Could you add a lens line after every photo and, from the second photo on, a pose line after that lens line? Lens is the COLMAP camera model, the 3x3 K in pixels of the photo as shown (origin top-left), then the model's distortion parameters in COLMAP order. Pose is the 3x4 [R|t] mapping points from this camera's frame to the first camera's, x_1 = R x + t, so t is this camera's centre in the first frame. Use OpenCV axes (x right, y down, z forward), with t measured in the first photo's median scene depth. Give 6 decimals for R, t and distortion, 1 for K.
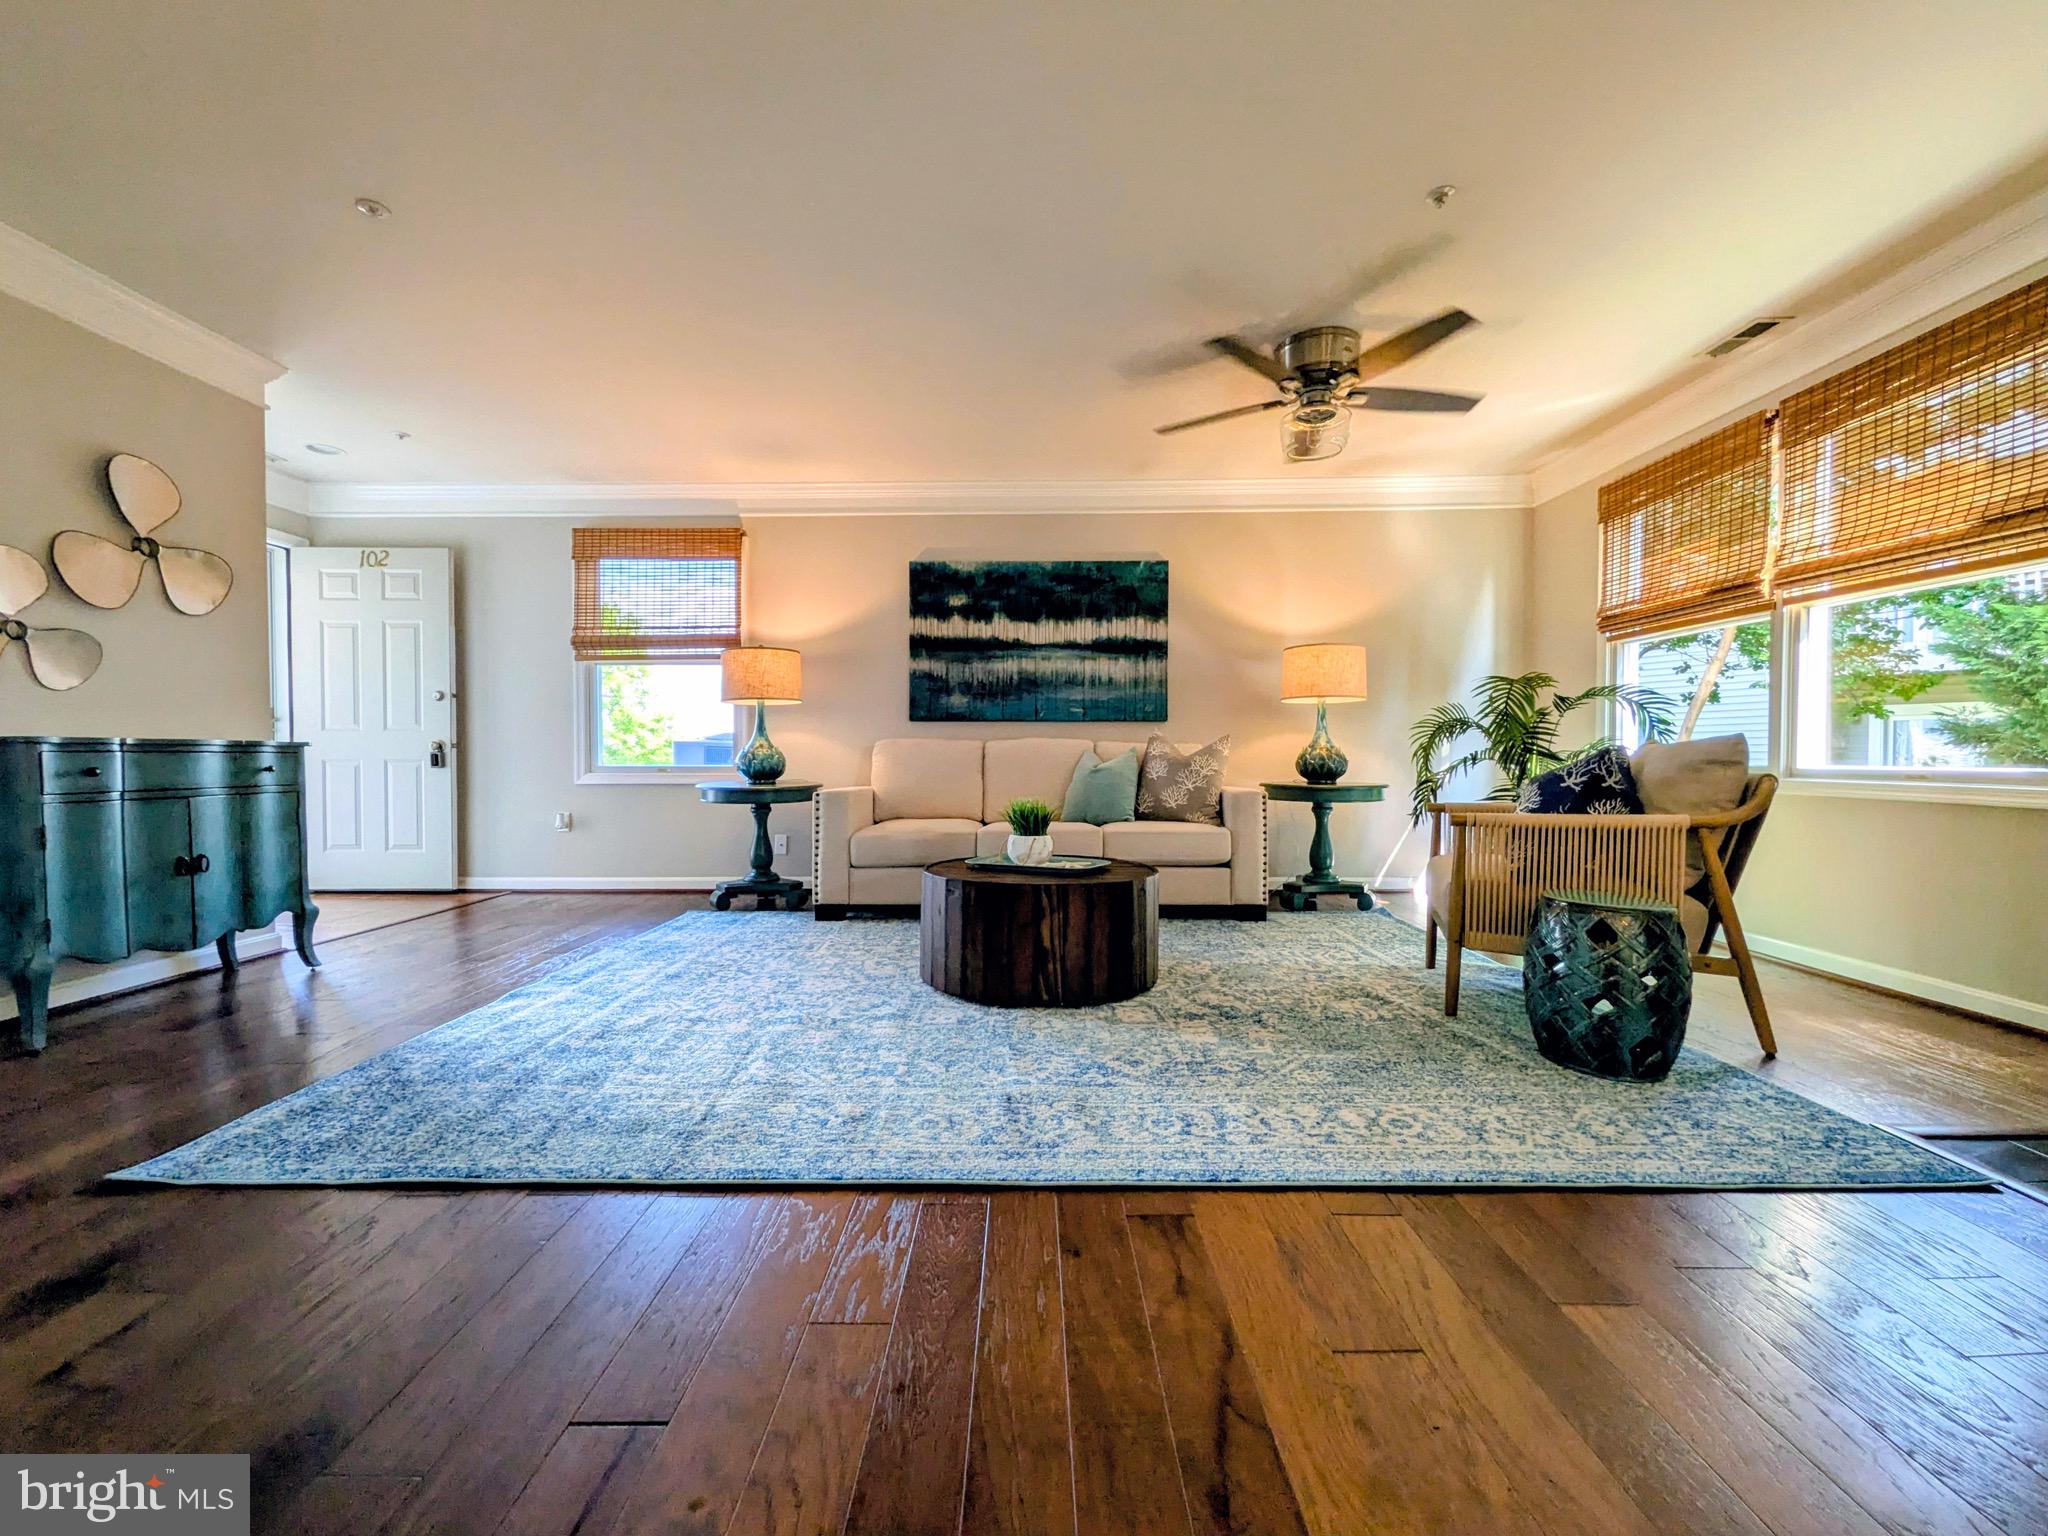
lens RADIAL K [[809.3, 0, 1019.9], [0, 809.3, 767.6], [0, 0, 1]] dist [0.011221, -0.002814]
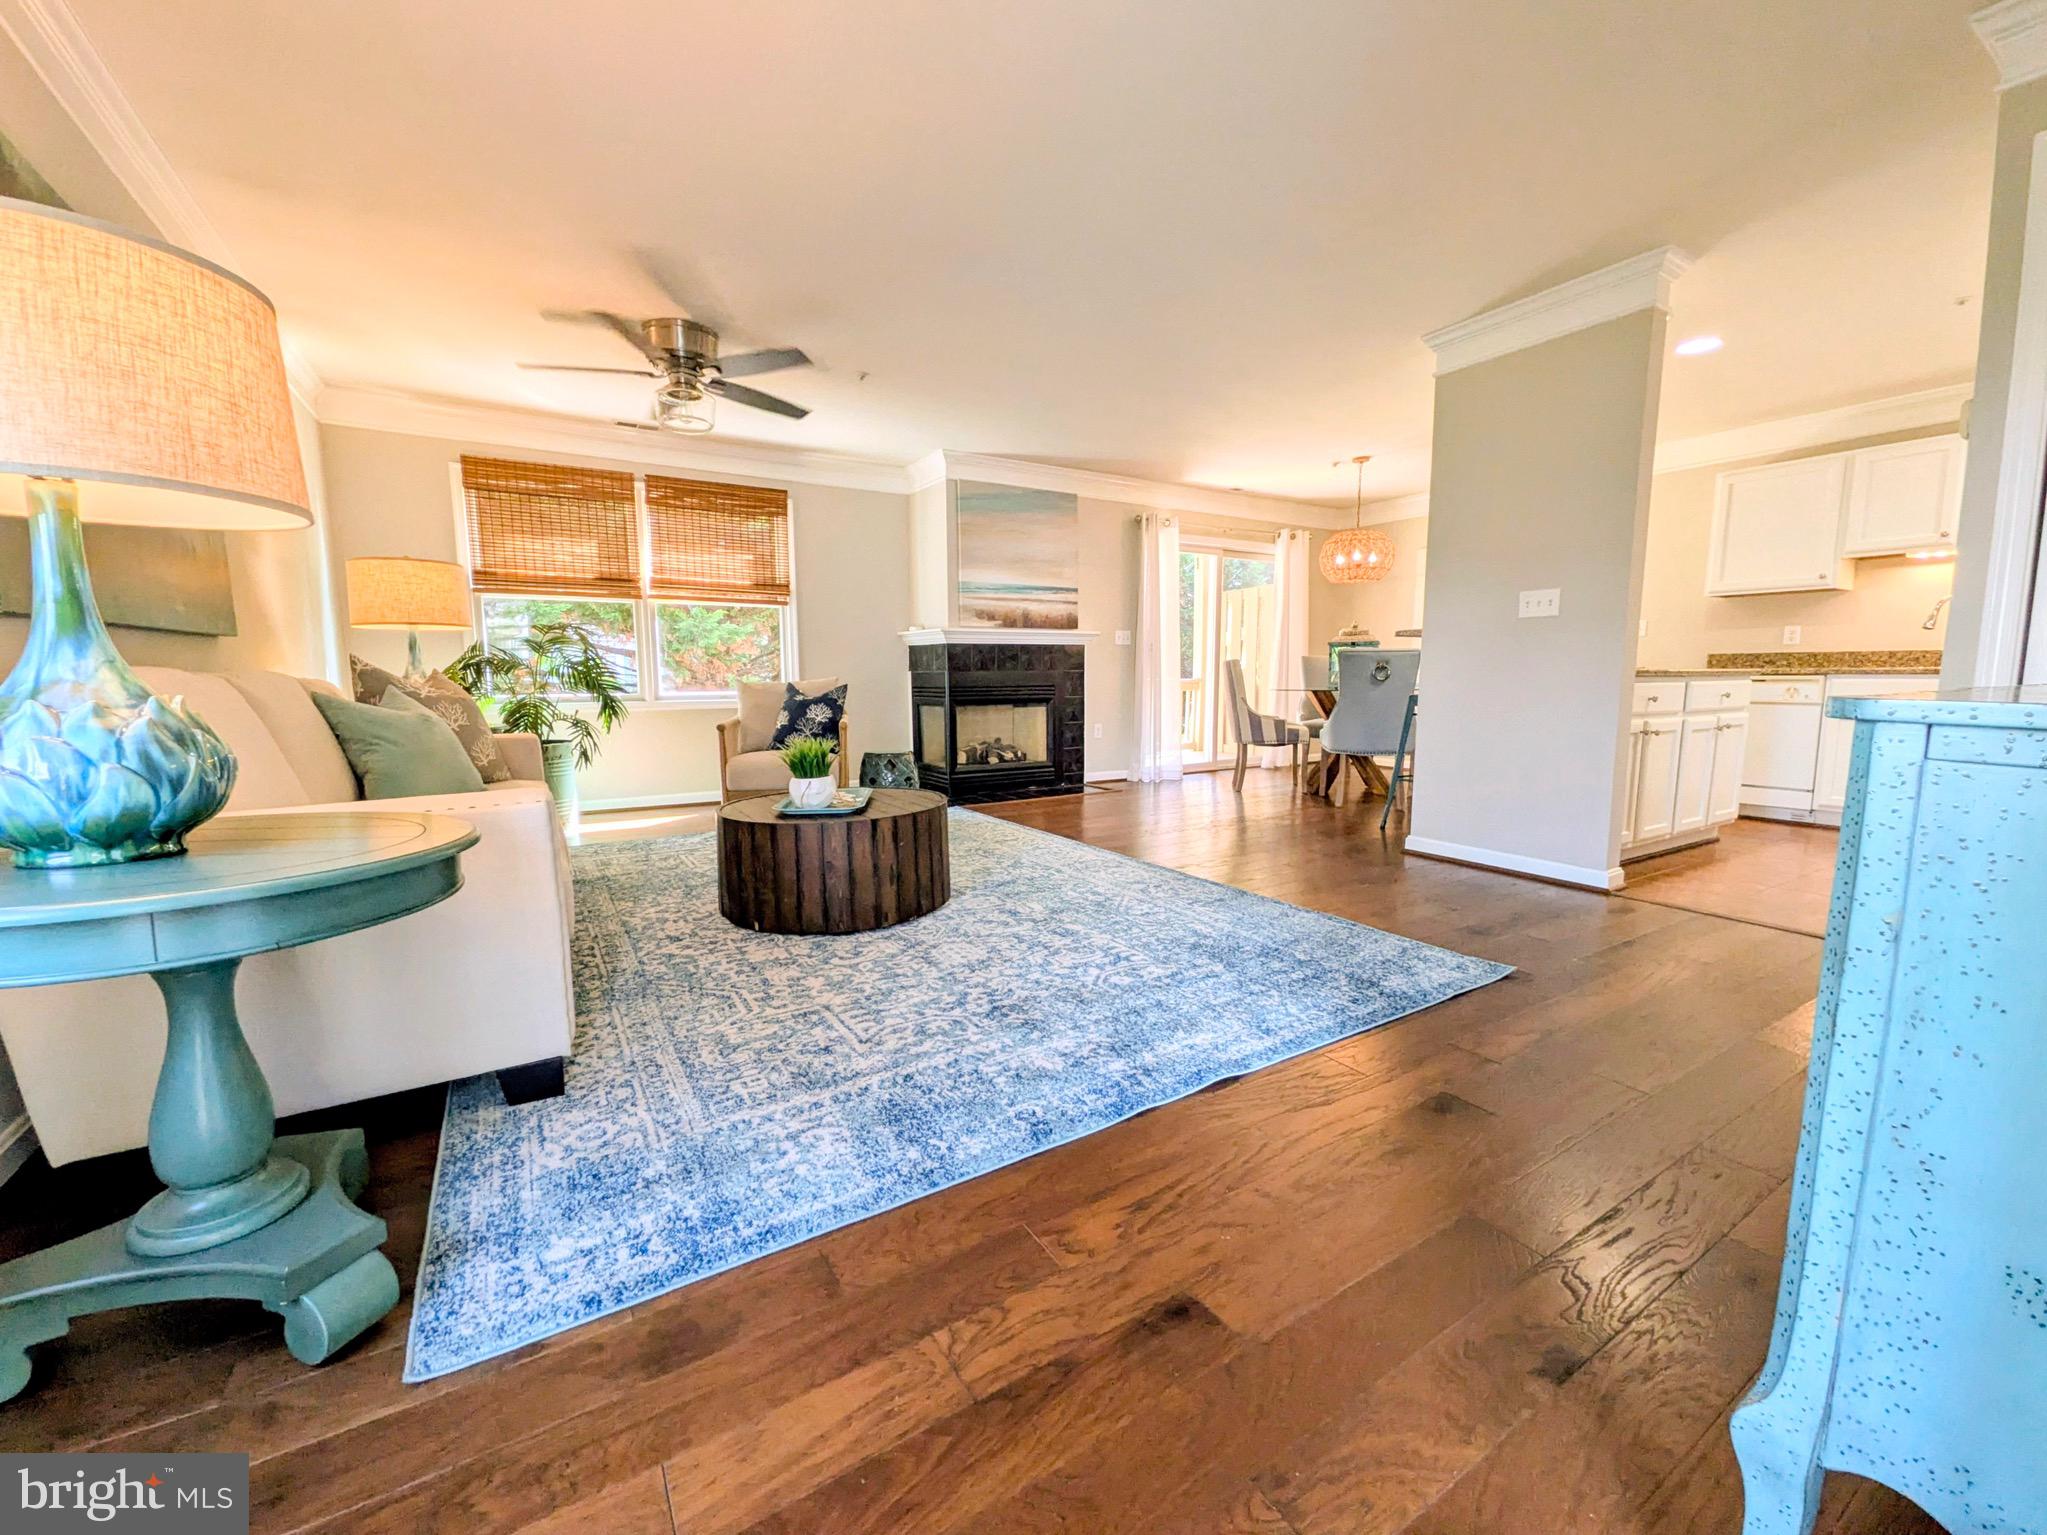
lens RADIAL K [[804.8, 0, 1021.8], [0, 804.8, 774.6], [0, 0, 1]] dist [0.001673, -0.000367]
pose [[-0.534572, -0.101355, 0.839023, -0.697216], [0.018322, 0.991159, 0.131407, -0.032224], [-0.844924, 0.085620, -0.527989, 0.960430]]
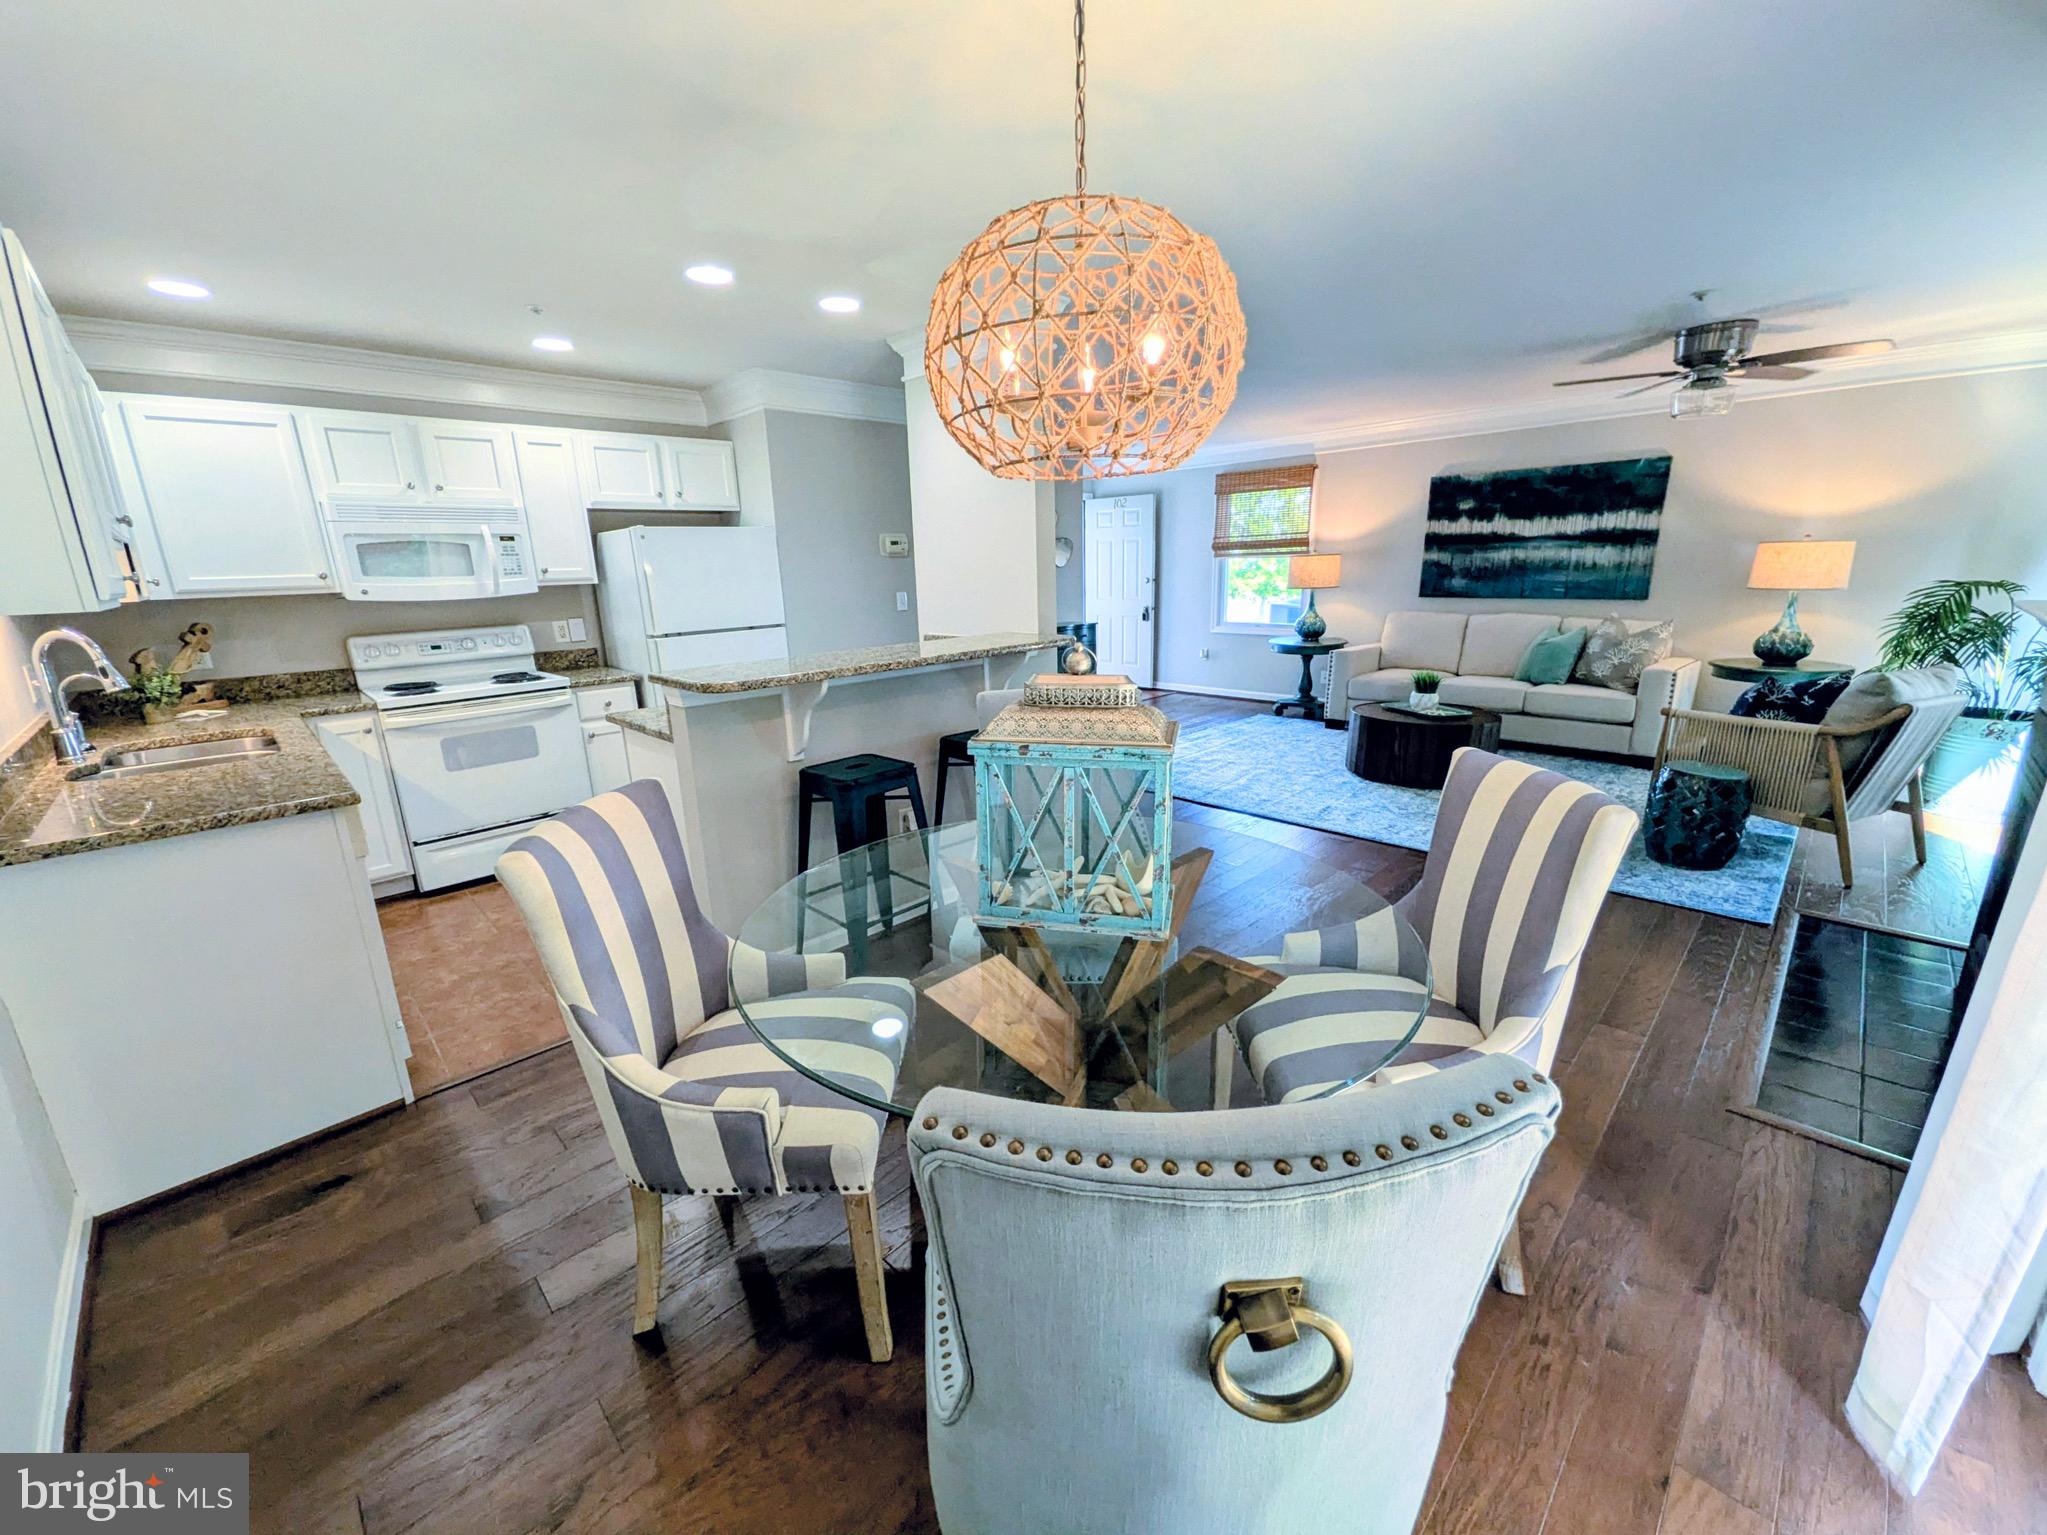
lens RADIAL K [[811.2, 0, 1019.9], [0, 811.2, 771.7], [0, 0, 1]] dist [0.006813, -0.000224]
pose [[0.710374, 0.159650, -0.685478, 0.444900], [0.016555, 0.969874, 0.243044, -0.135815], [0.703630, -0.184000, 0.686330, -0.588722]]
